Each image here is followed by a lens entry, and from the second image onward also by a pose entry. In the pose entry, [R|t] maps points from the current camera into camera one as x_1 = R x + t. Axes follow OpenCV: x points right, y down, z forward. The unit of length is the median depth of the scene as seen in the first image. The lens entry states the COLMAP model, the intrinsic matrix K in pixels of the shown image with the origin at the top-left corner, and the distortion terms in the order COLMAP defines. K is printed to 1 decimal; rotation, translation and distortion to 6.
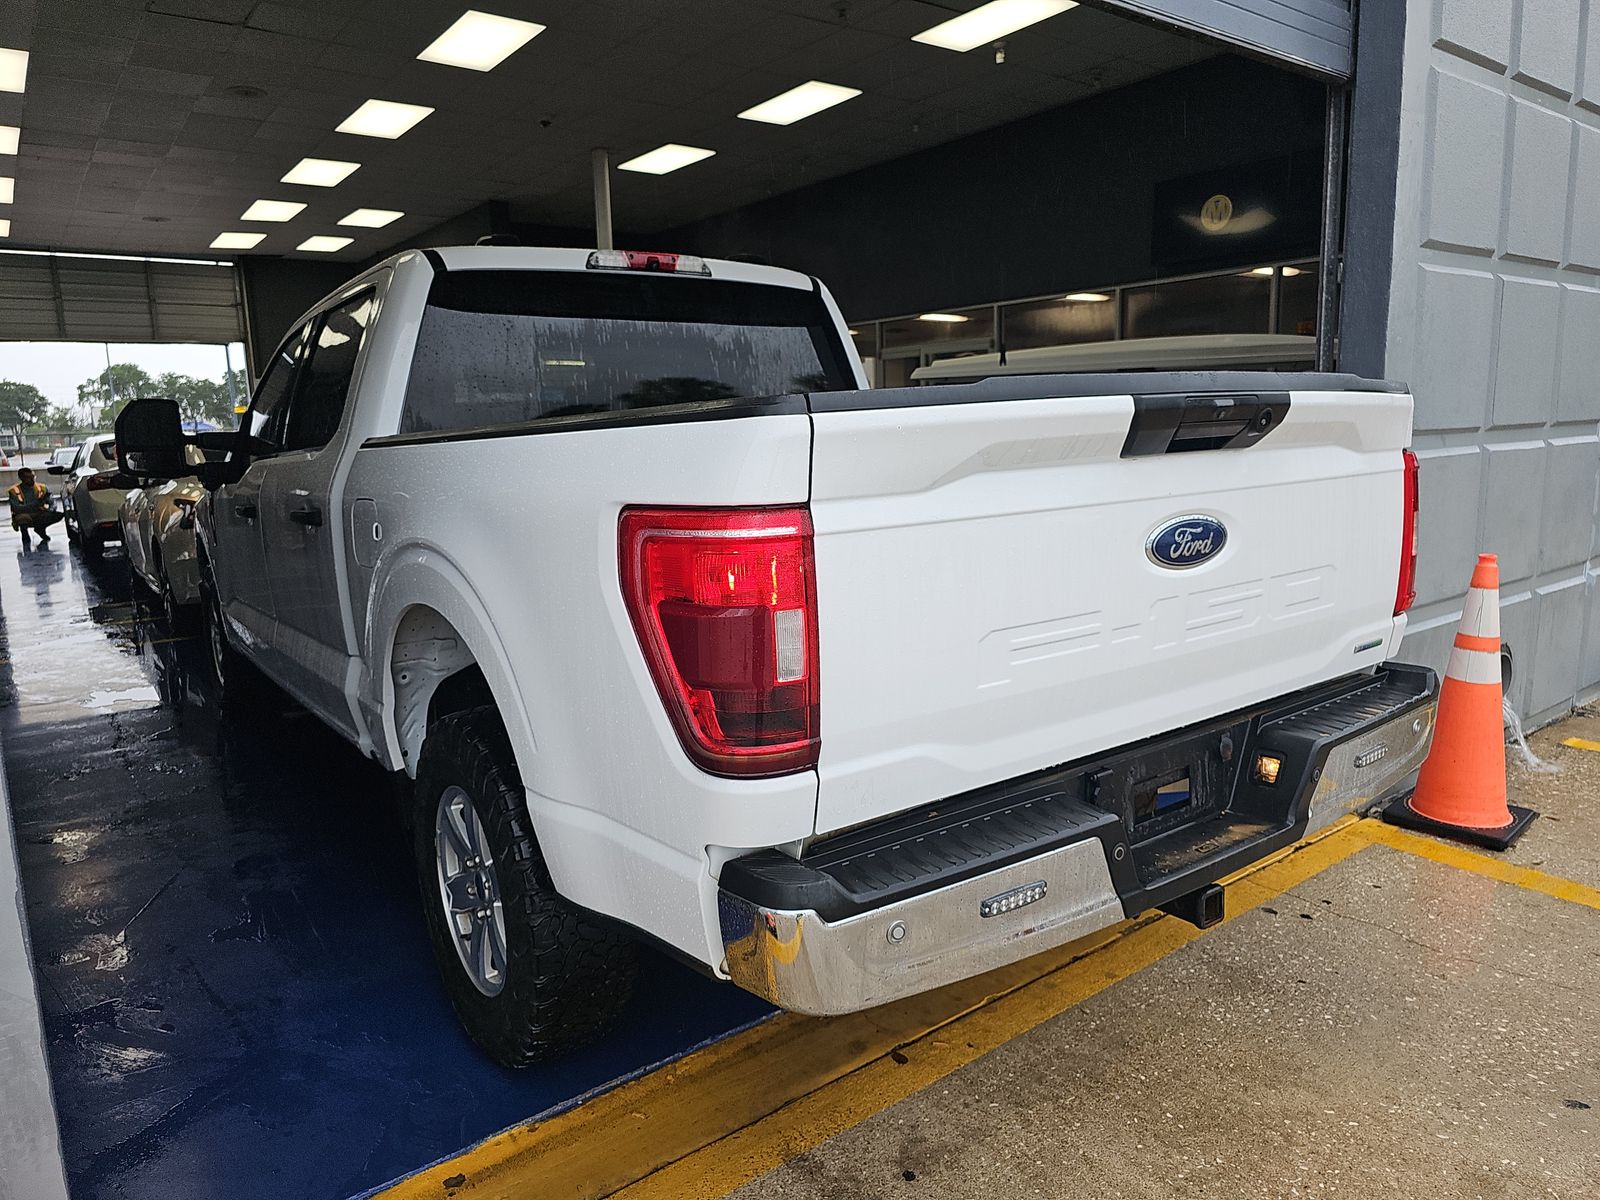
lens RADIAL K [[1043.8, 0, 800.0], [0, 1043.8, 600.0], [0, 0, 1]] dist [0.047547, -0.041167]
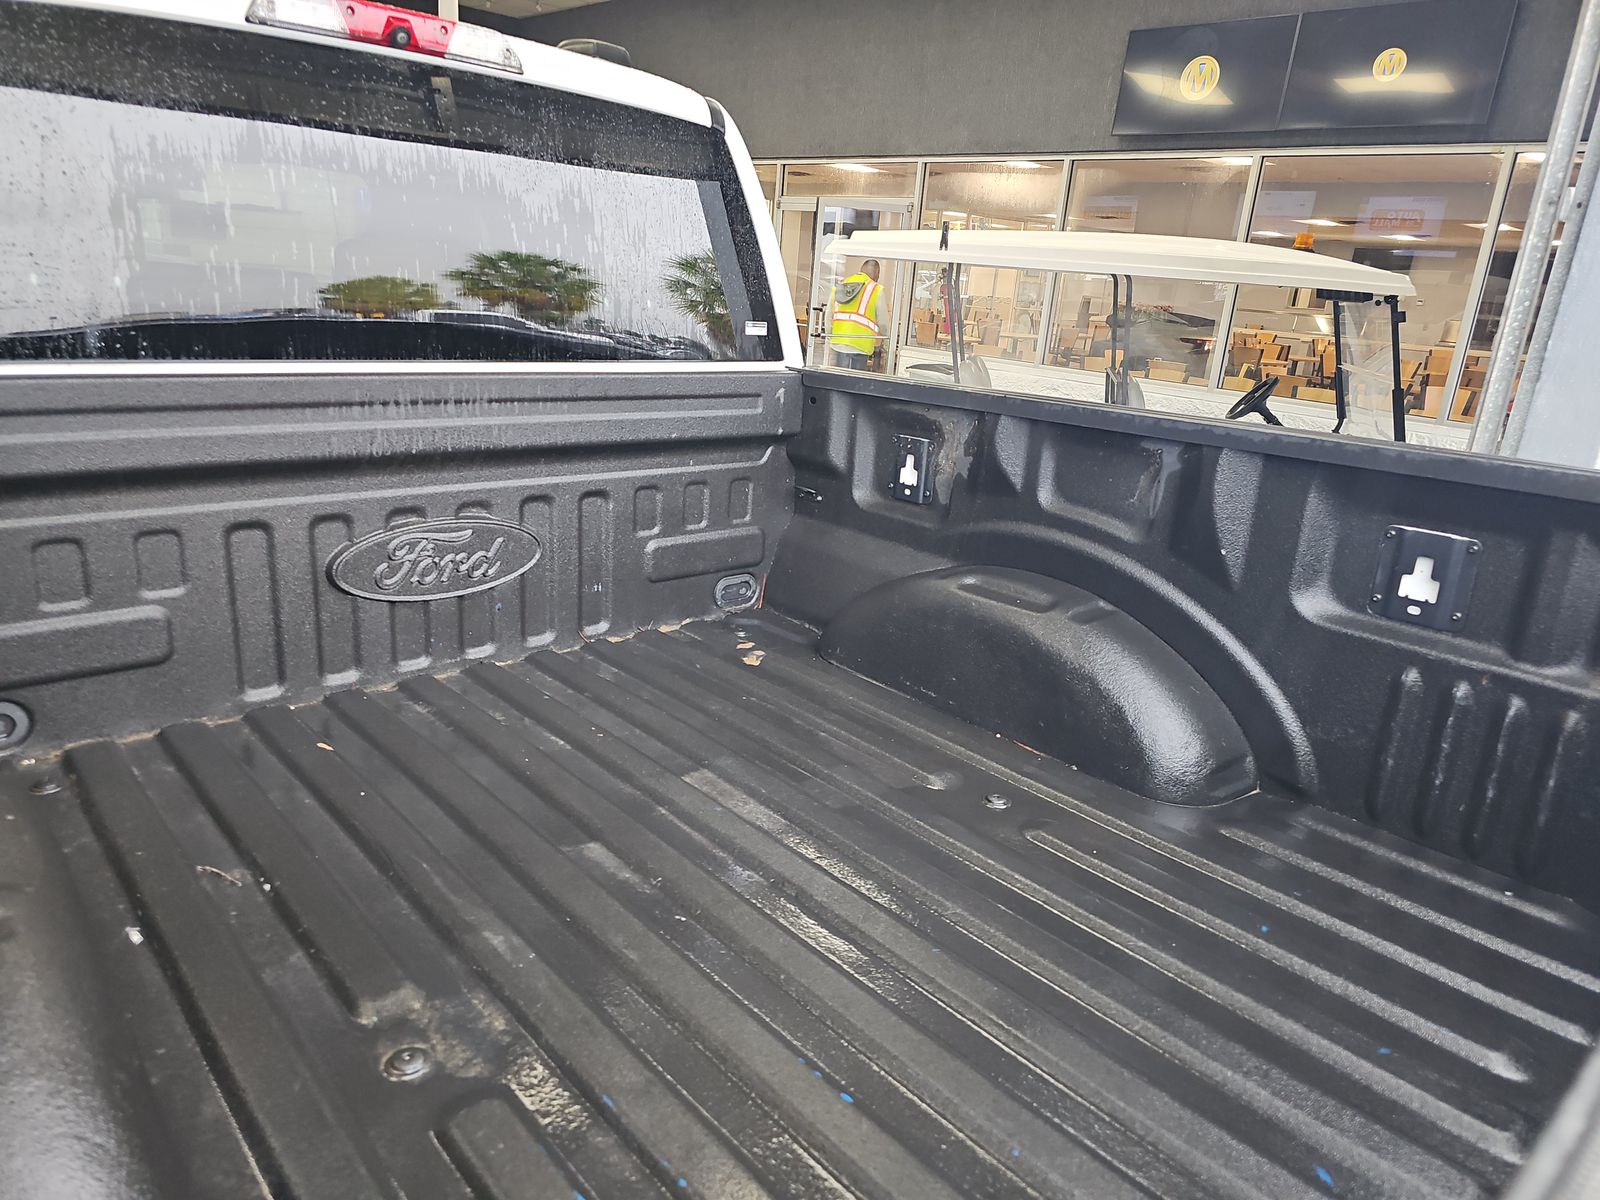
lens RADIAL K [[1046.8, 0, 767.6], [0, 1046.8, 591.9], [0, 0, 1]] dist [0.046662, -0.037582]
pose [[0.991580, 0.075785, 0.105000, 0.002508], [-0.089396, 0.987256, 0.131661, -0.173416], [-0.093683, -0.139939, 0.985718, 0.555653]]
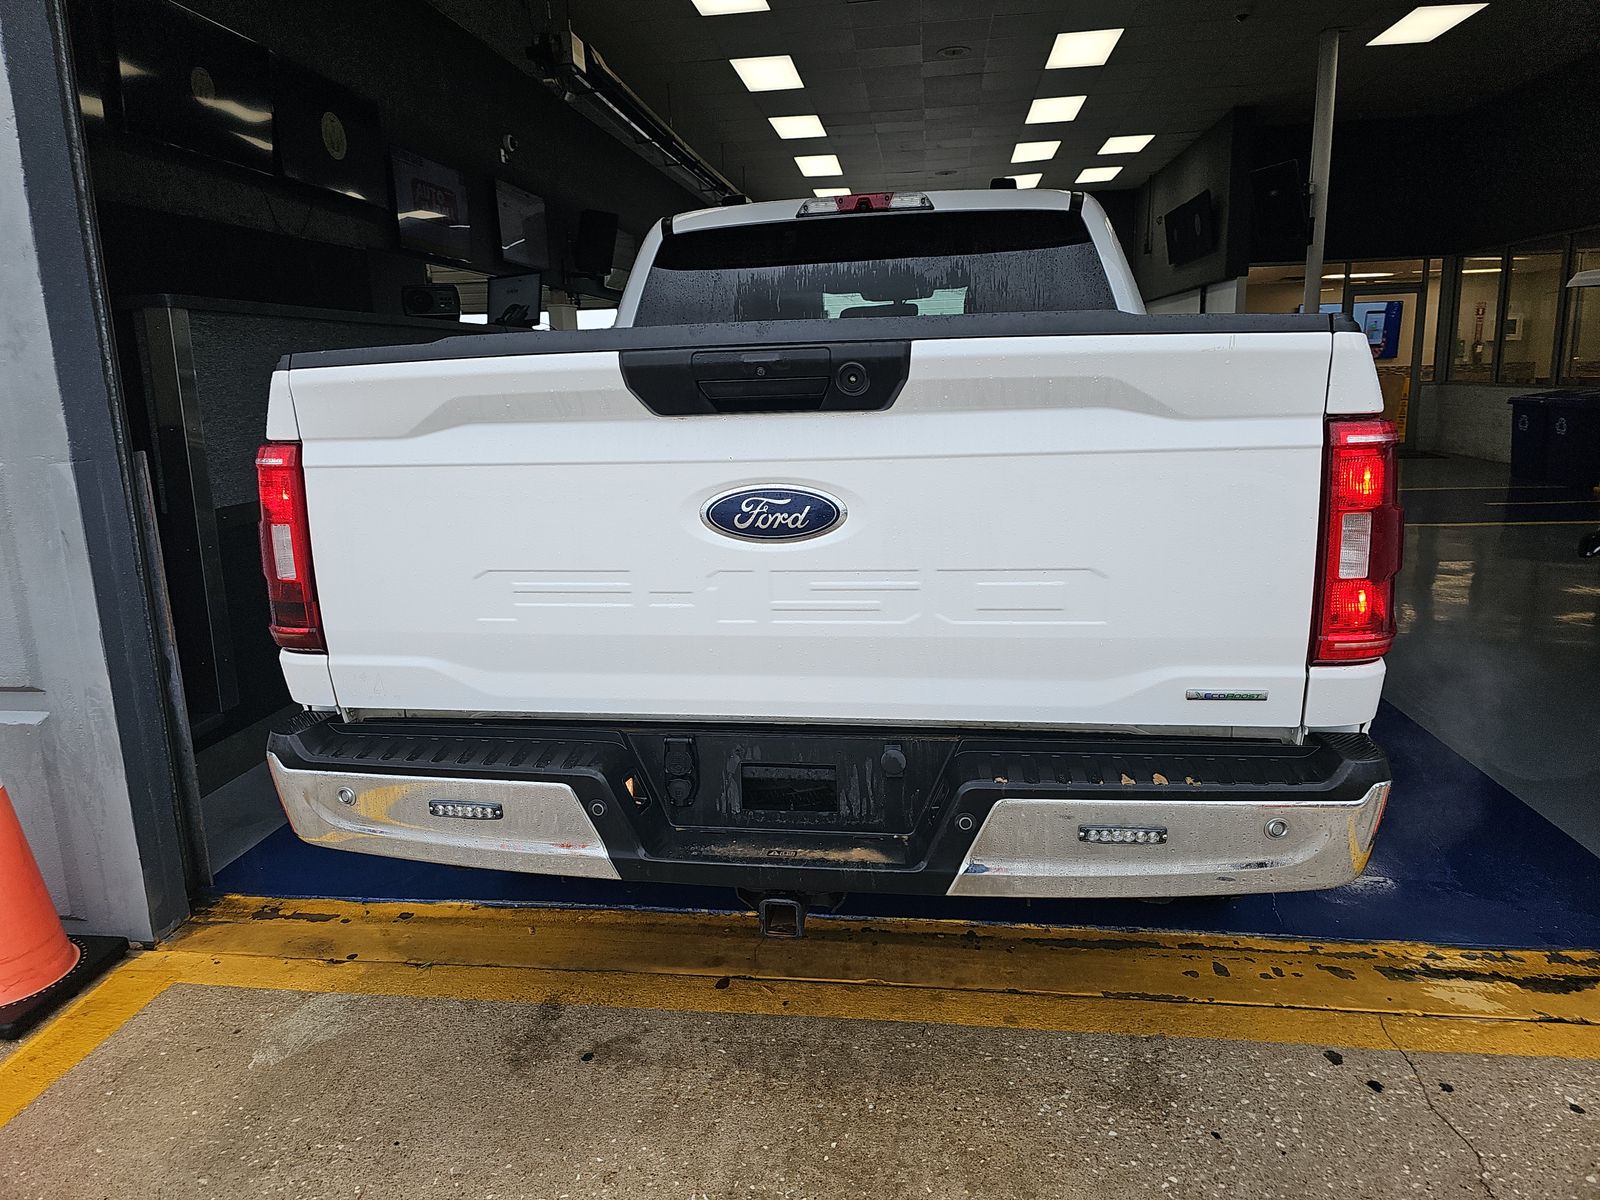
lens RADIAL K [[1048.9, 0, 793.0], [0, 1048.9, 590.7], [0, 0, 1]] dist [0.063943, -0.066444]
pose [[0.712441, 0.149557, -0.685609, 0.723101], [-0.106647, 0.988752, 0.104863, -0.061503], [0.693580, -0.001591, 0.720377, 0.261185]]
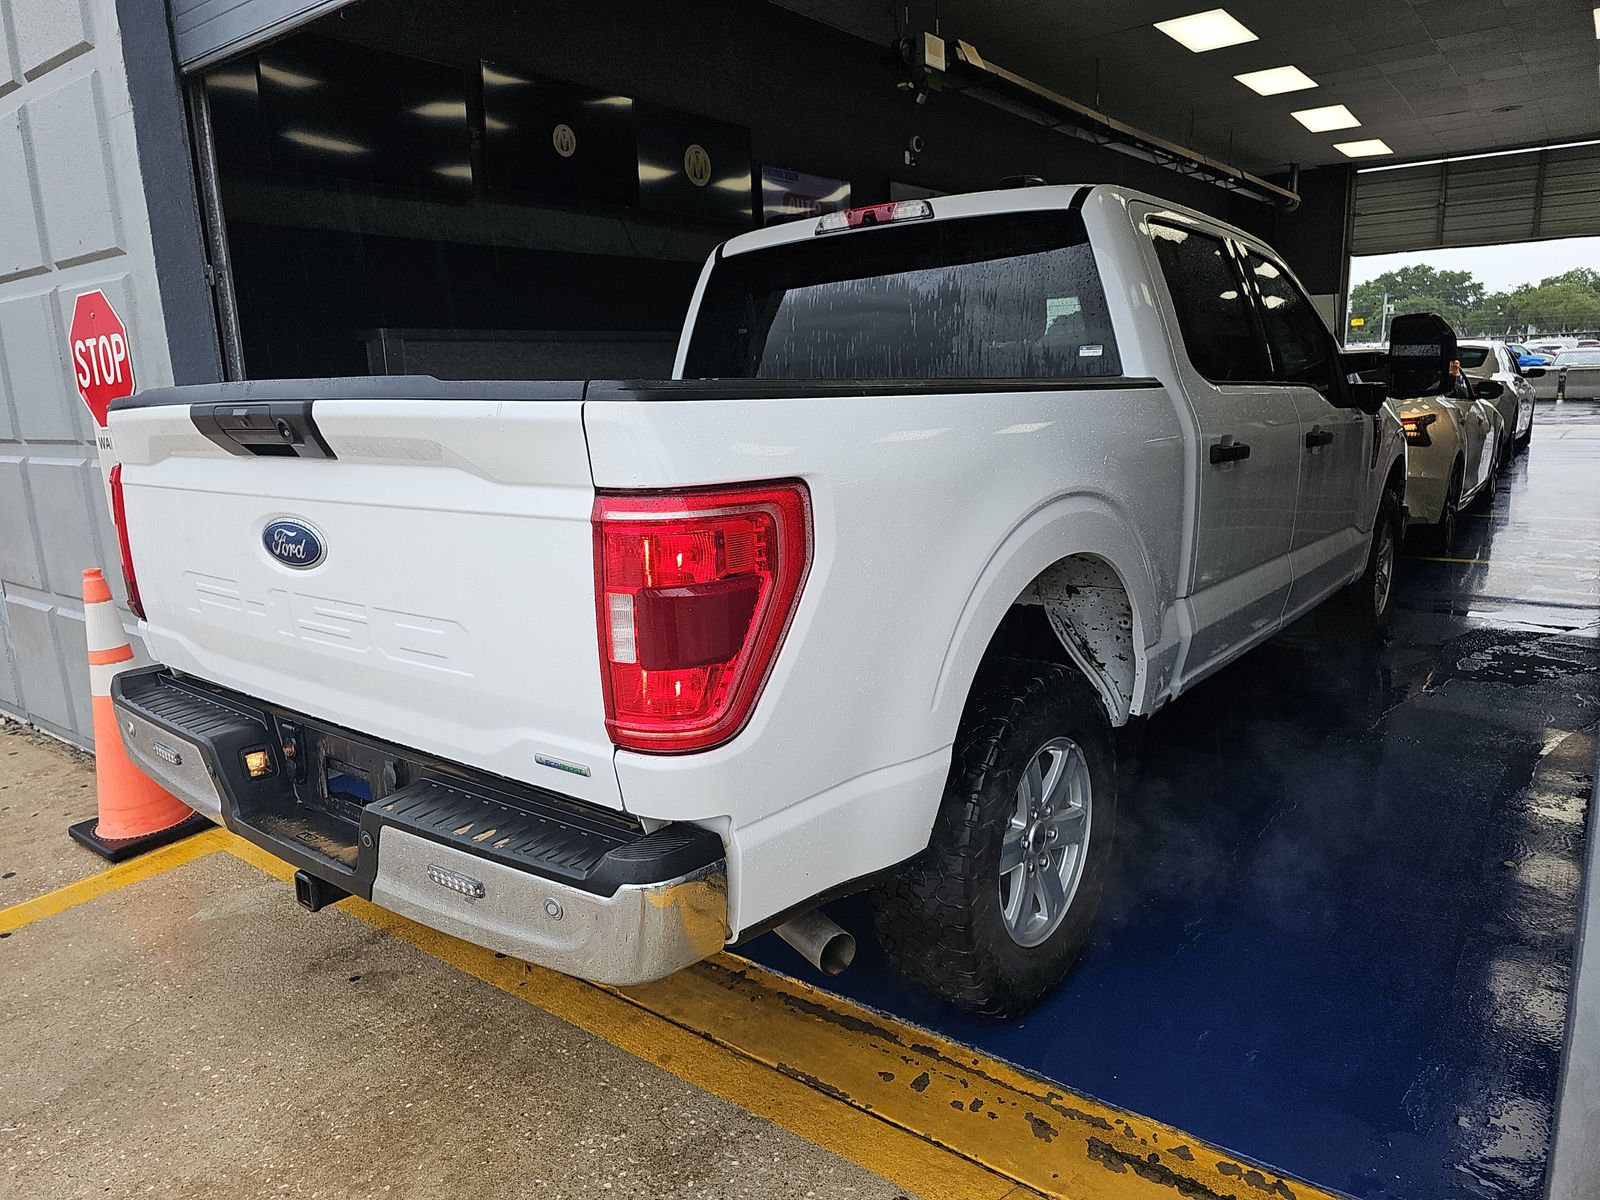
lens RADIAL K [[1057.6, 0, 800.0], [0, 1057.6, 600.0], [0, 0, 1]] dist [0.065150, -0.070075]
pose [[0.272913, 0.217975, -0.937019, 1.082711], [-0.129512, 0.973452, 0.188729, -0.190327], [0.953281, 0.069849, 0.293898, 0.839280]]
